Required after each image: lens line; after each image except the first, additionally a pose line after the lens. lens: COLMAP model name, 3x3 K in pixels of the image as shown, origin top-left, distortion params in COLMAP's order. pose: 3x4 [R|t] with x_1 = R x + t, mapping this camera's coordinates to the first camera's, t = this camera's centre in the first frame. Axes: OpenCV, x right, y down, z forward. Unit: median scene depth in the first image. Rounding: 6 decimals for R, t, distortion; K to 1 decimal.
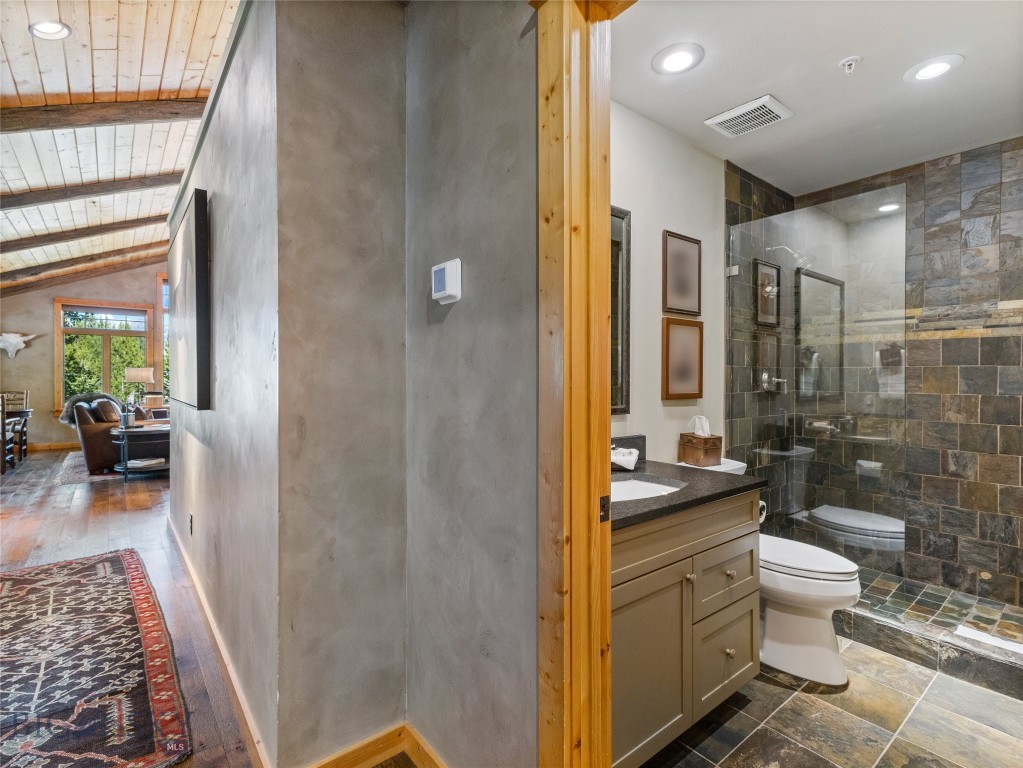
lens RADIAL K [[493.9, 0, 506.2], [0, 493.9, 377.7], [0, 0, 1]] dist [0.003676, 0.003363]
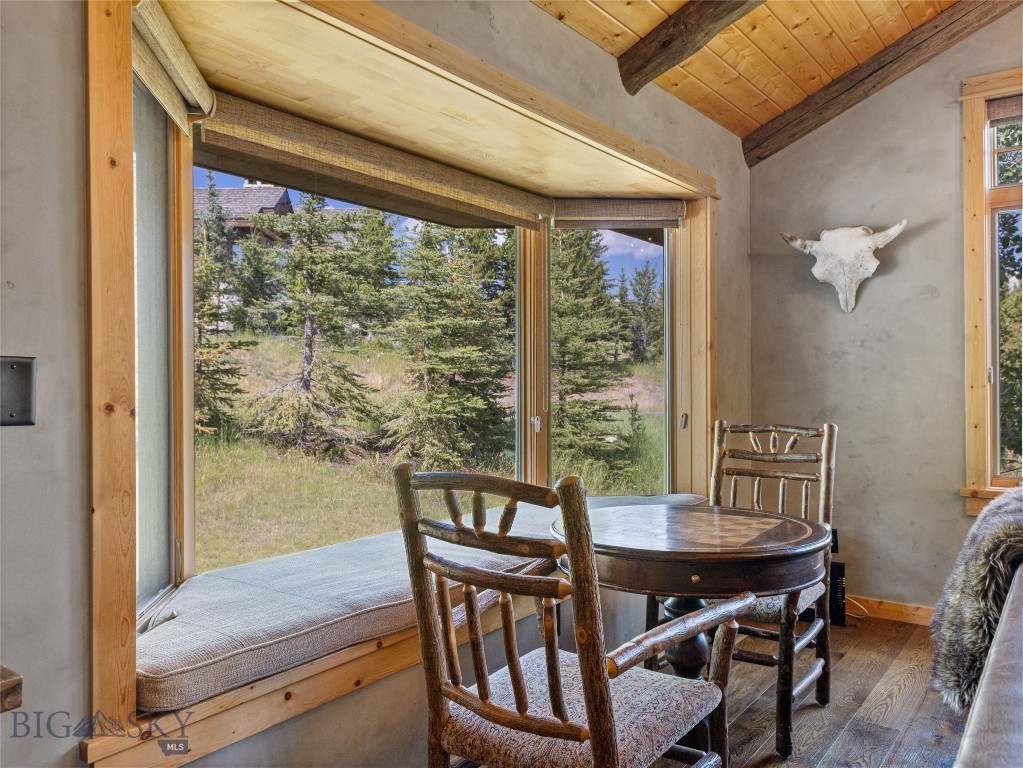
lens RADIAL K [[771.7, 0, 522.2], [0, 771.7, 378.2], [0, 0, 1]] dist [0.028181, -0.023761]
pose [[0.253108, -0.005915, -0.967420, -0.559789], [0.002615, 0.999982, -0.005430, 0.005019], [0.967434, -0.001156, 0.253119, 0.659753]]
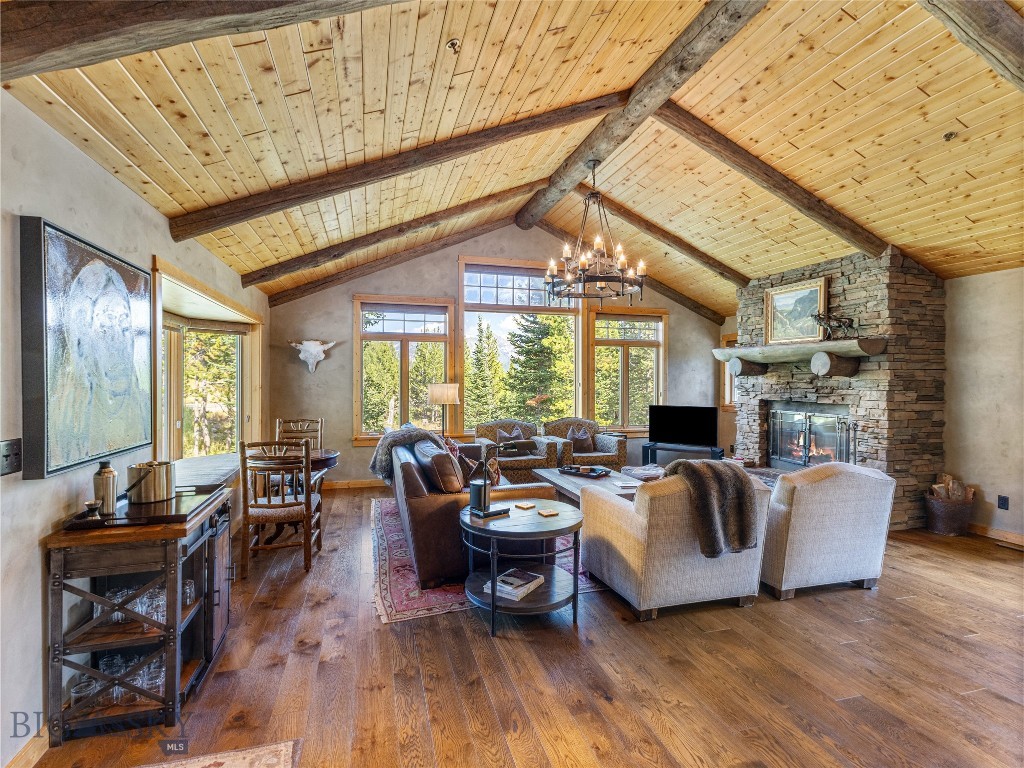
lens RADIAL K [[494.4, 0, 507.9], [0, 494.4, 382.5], [0, 0, 1]] dist [0.003676, 0.003363]
pose [[0.921772, 0.005585, -0.387692, -0.385269], [-0.004533, 0.999983, 0.003626, -0.026146], [0.387706, -0.001585, 0.921782, 0.378670]]
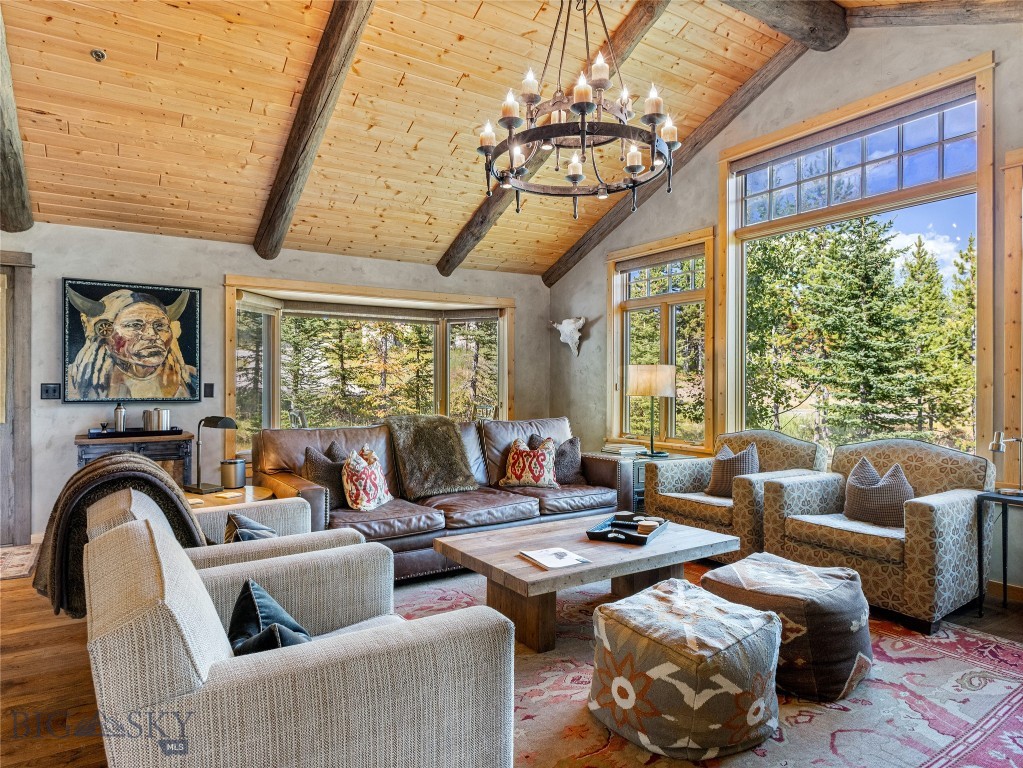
lens RADIAL K [[625.5, 0, 501.4], [0, 625.5, 385.7], [0, 0, 1]] dist [-0.007520, 0.002323]
pose [[-0.103313, 0.005151, -0.994636, -0.137127], [-0.008359, 0.999947, 0.006047, -0.003493], [0.994614, 0.008939, -0.103264, 0.957282]]
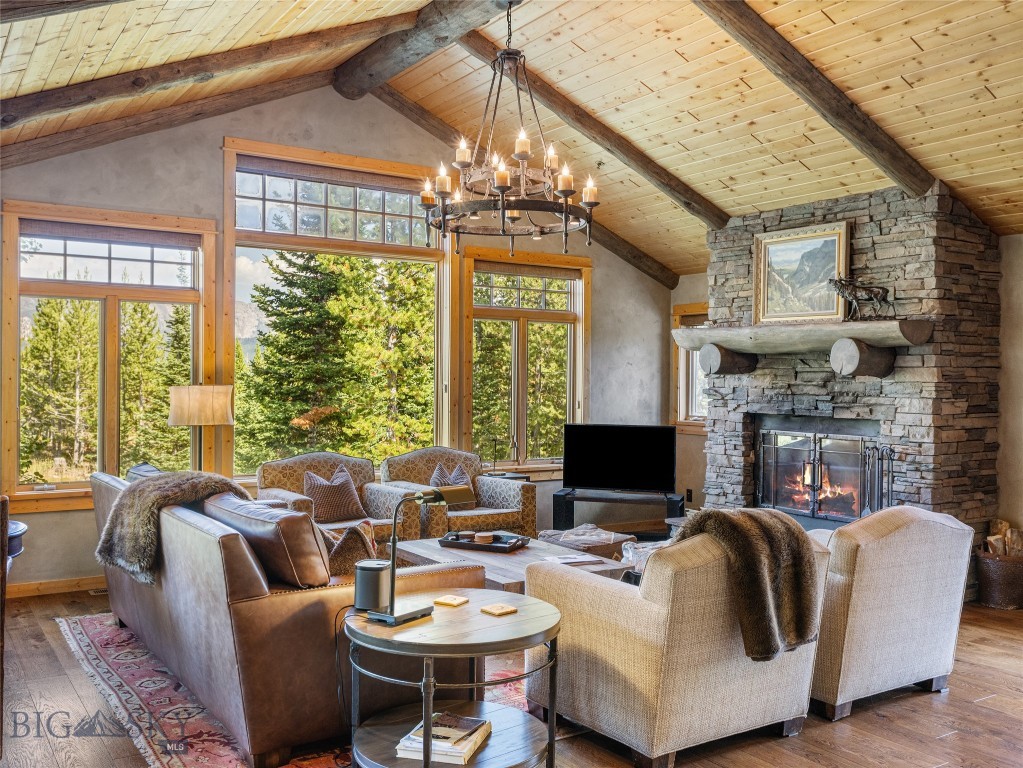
lens RADIAL K [[938.1, 0, 508.0], [0, 938.1, 383.0], [0, 0, 1]] dist [-0.000935, 0.000000]
pose [[0.995091, 0.009657, -0.098492, -0.457023], [-0.009573, 0.999953, 0.001322, -0.026351], [0.098501, -0.000372, 0.995137, 0.327643]]
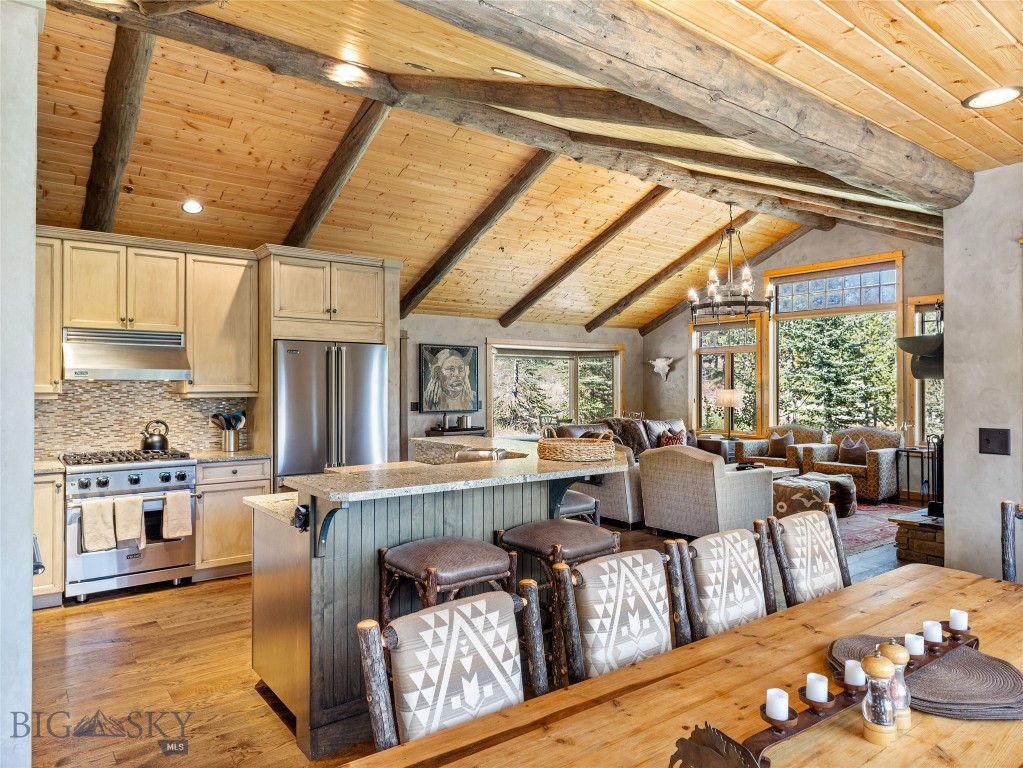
lens RADIAL K [[628.3, 0, 510.4], [0, 628.3, 386.5], [0, 0, 1]] dist [0.001444, -0.002623]
pose [[-0.025459, -0.000140, -0.999676, 0.367545], [-0.004887, 0.999988, -0.000016, -0.024720], [0.999664, 0.004885, -0.025460, 0.678558]]
